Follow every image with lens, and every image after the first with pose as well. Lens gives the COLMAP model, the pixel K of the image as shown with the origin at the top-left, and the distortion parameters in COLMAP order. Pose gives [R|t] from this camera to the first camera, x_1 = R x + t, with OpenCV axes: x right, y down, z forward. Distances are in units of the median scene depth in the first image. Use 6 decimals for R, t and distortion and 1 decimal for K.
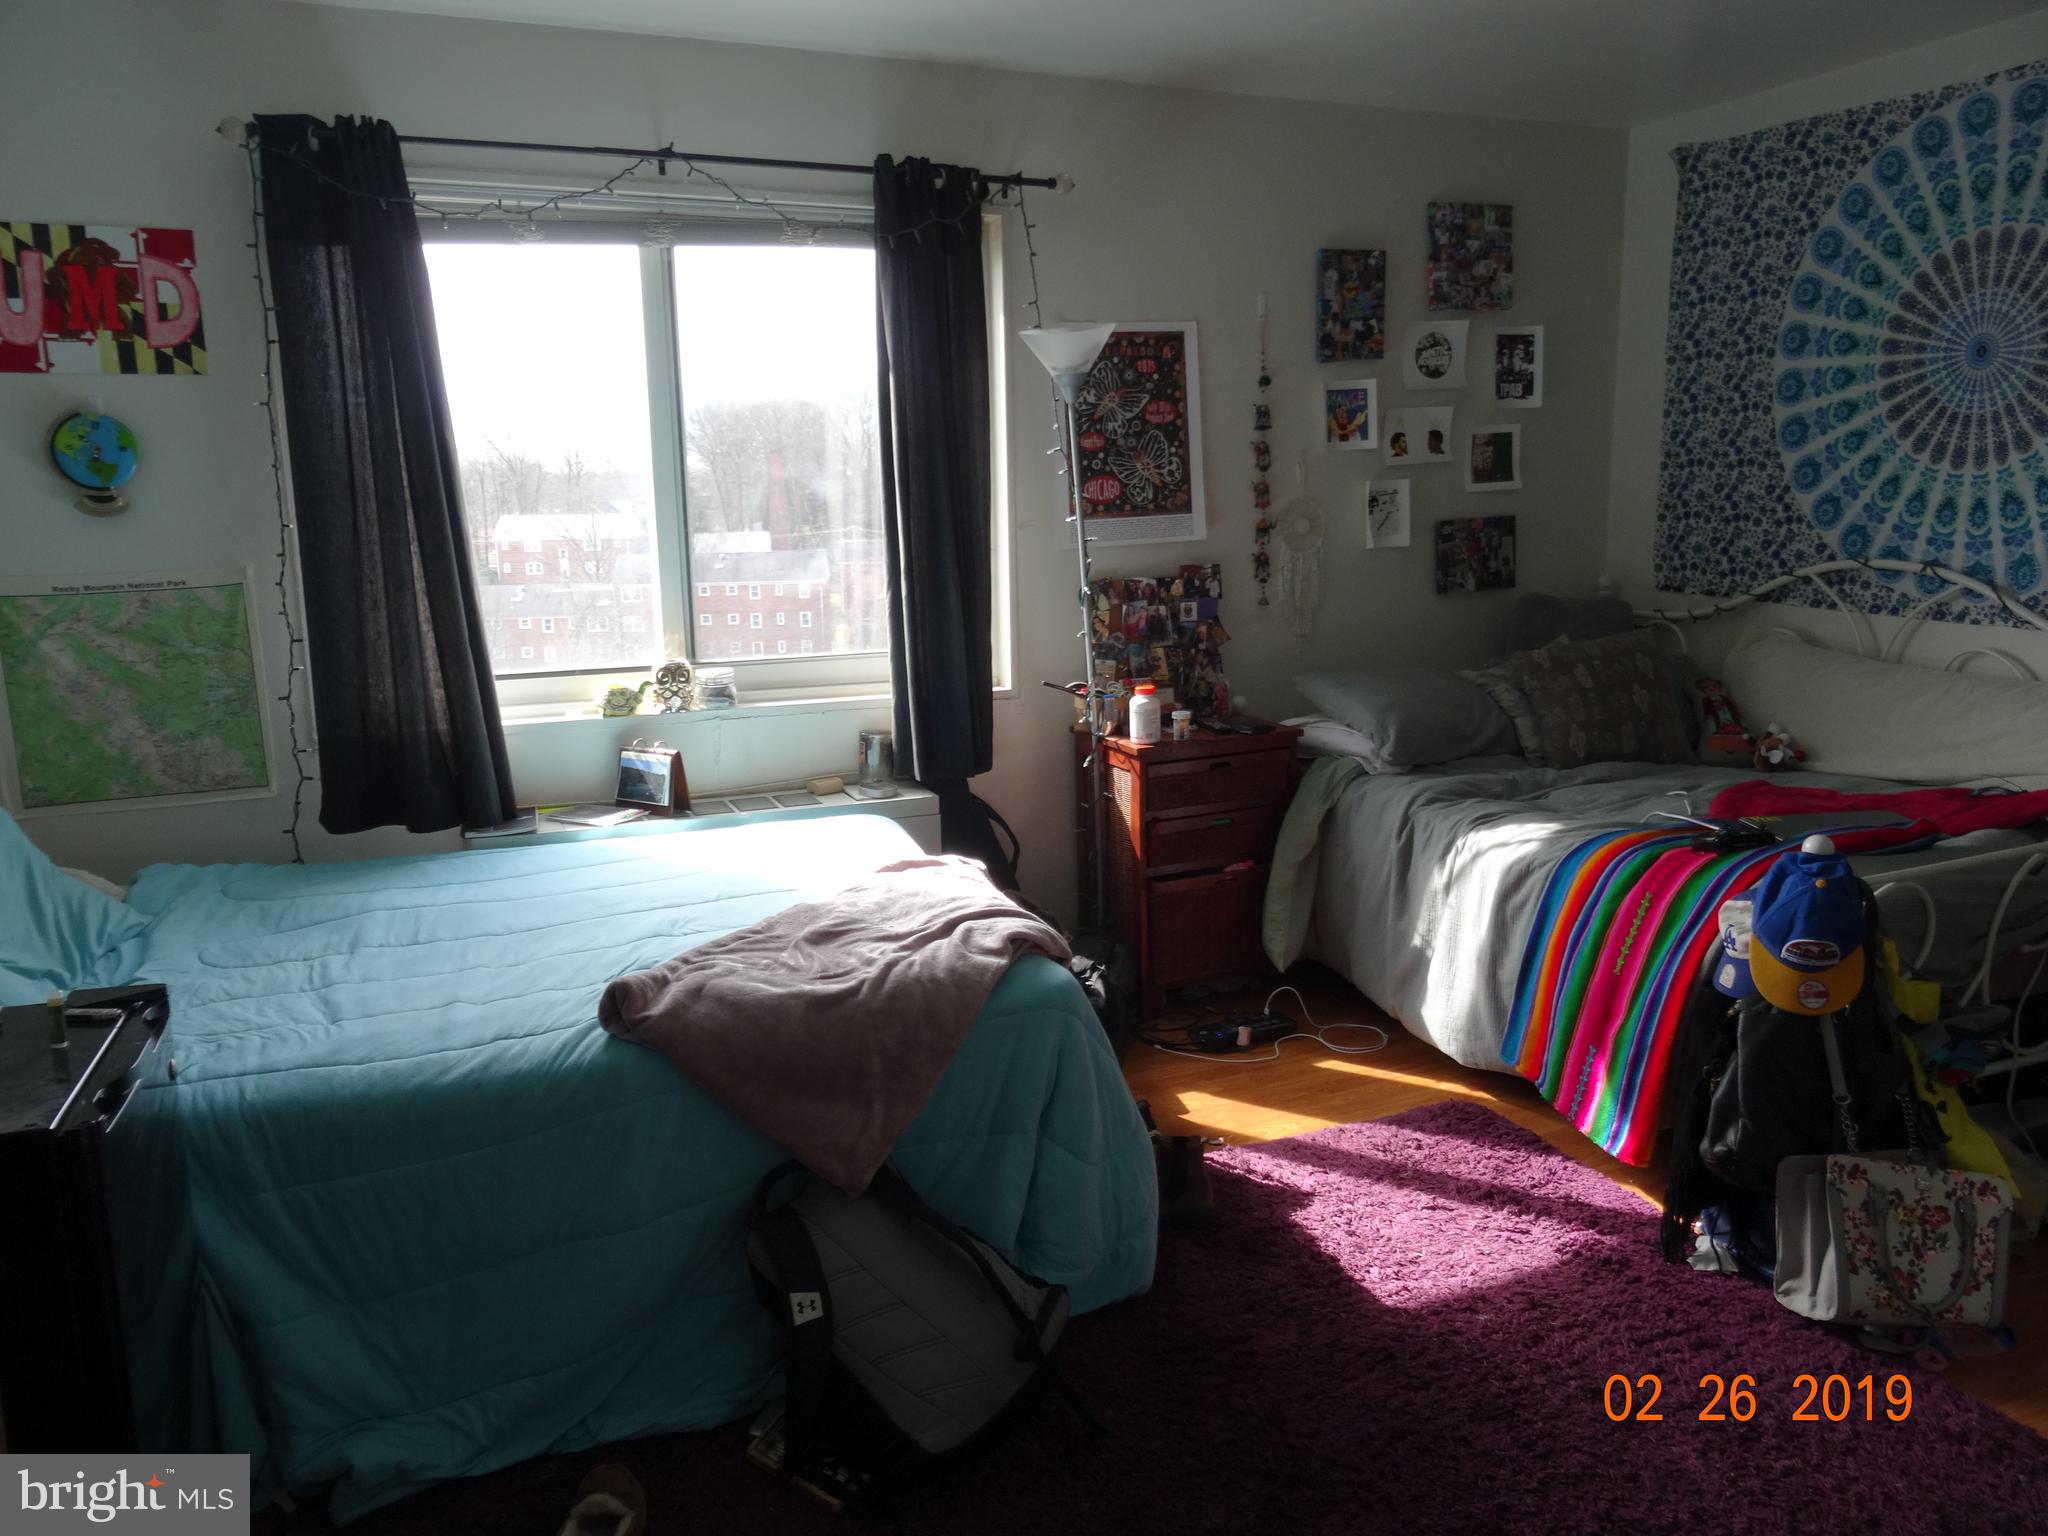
lens RADIAL K [[1470.9, 0, 1025.2], [0, 1470.9, 775.9], [0, 0, 1]] dist [0.000584, -0.005162]
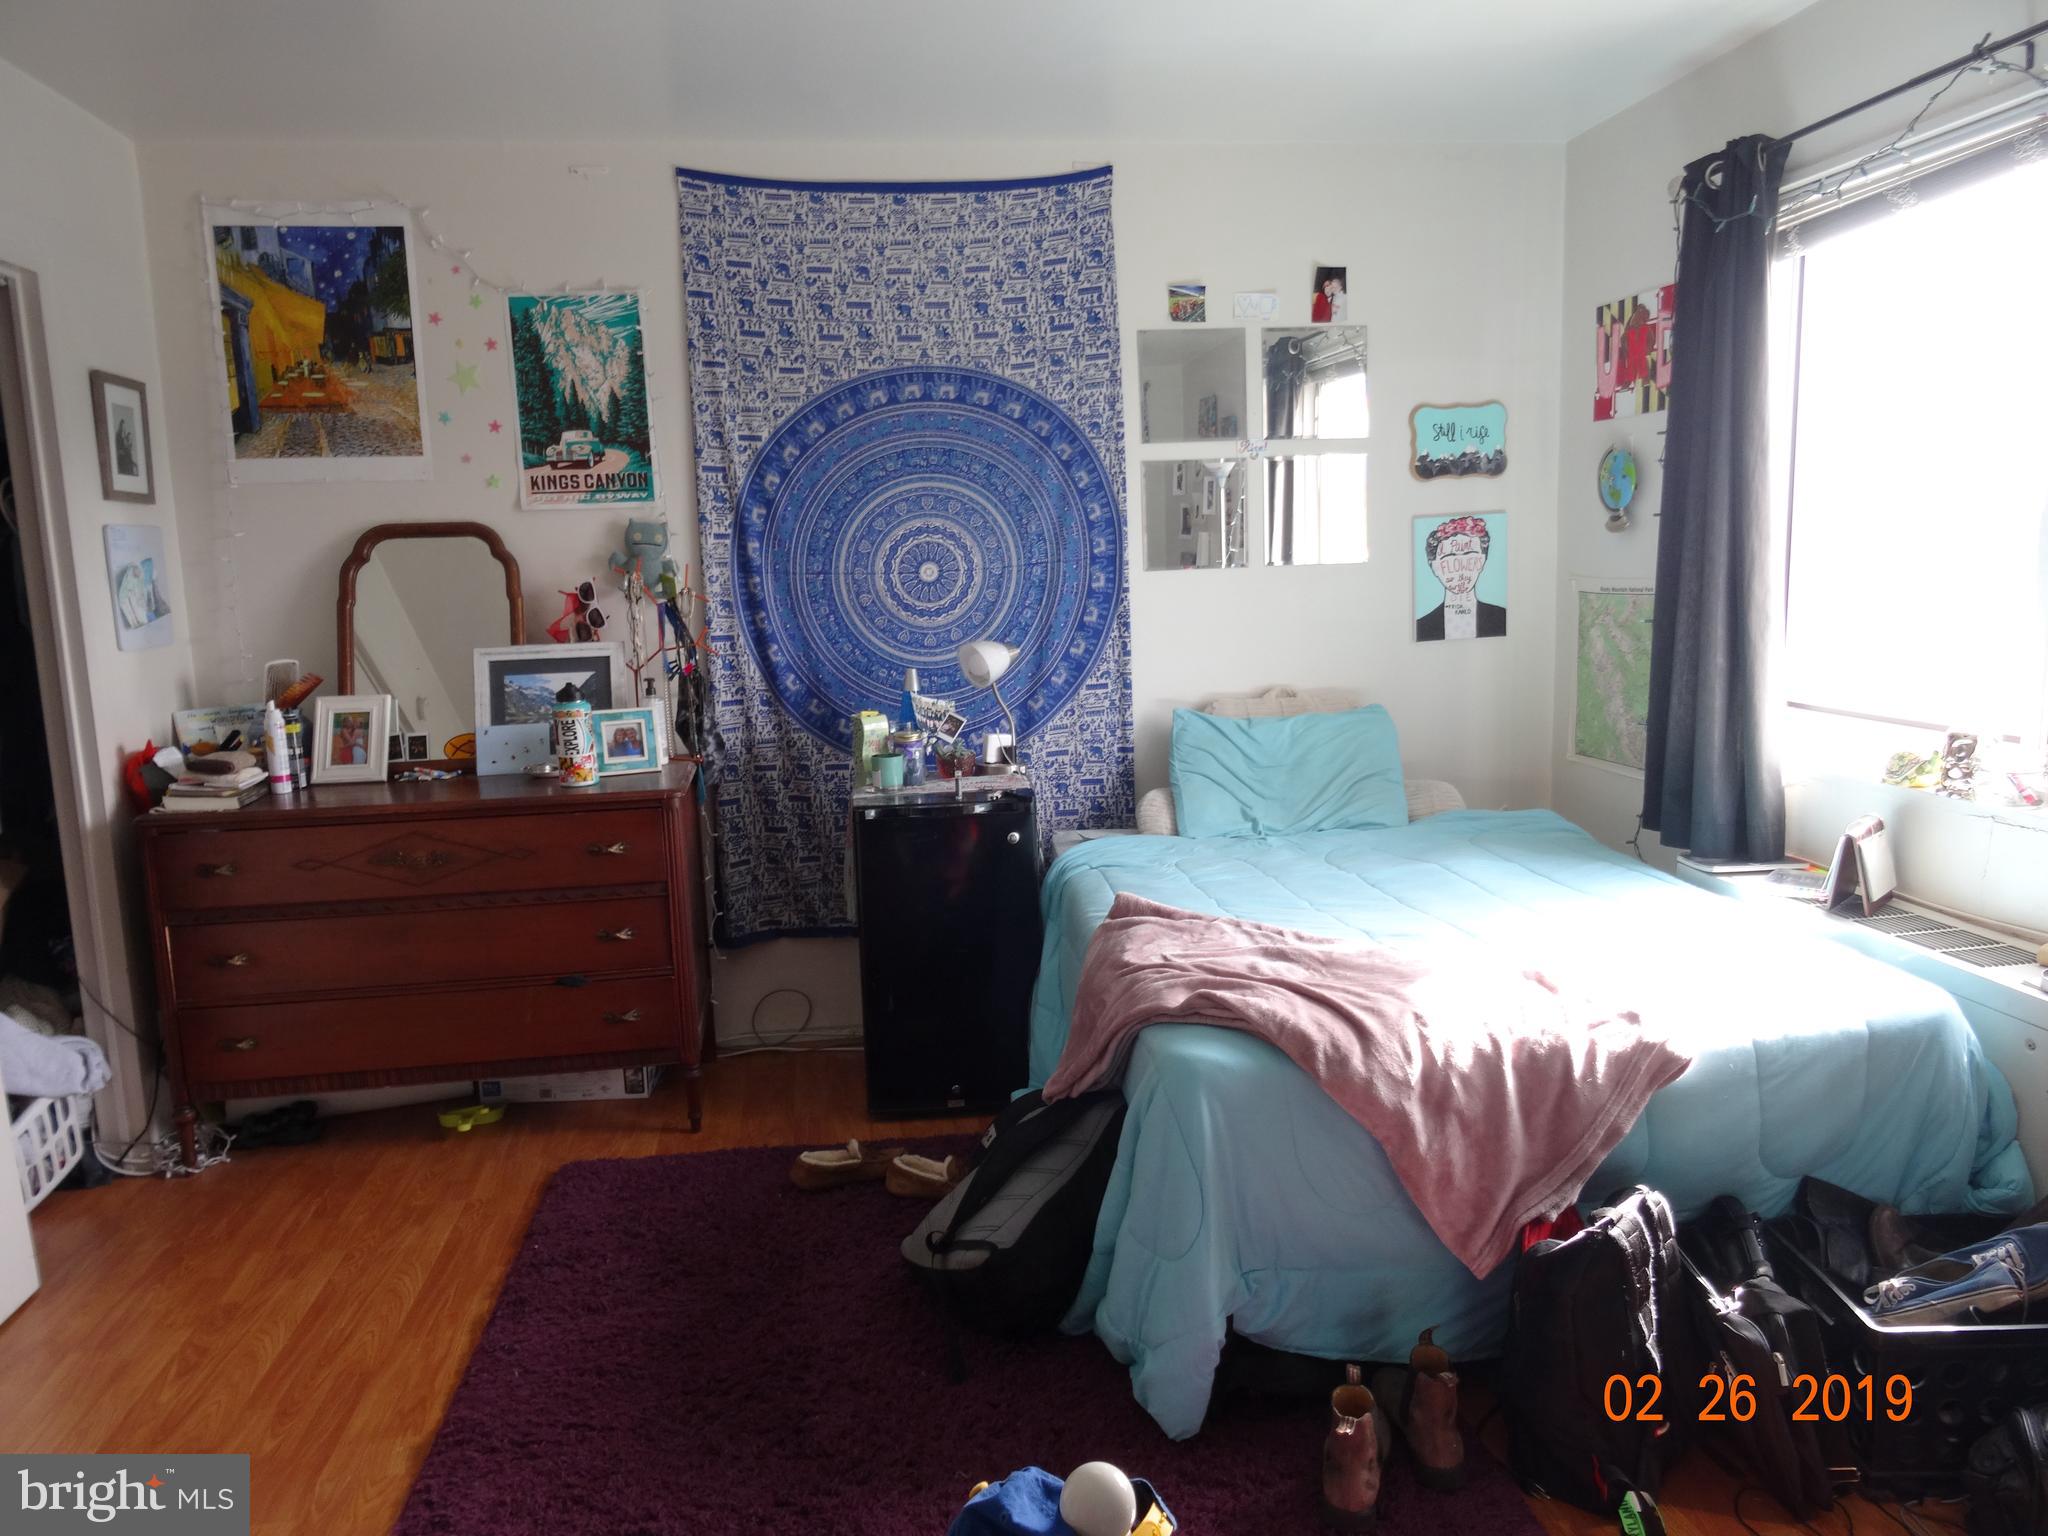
lens RADIAL K [[1470.9, 0, 1020.3], [0, 1470.9, 776.0], [0, 0, 1]] dist [0.000584, -0.005162]
pose [[-0.267792, 0.171285, -0.948129, 0.589065], [-0.153368, 0.963945, 0.217460, -0.141870], [0.951192, 0.203646, -0.231867, 0.707775]]
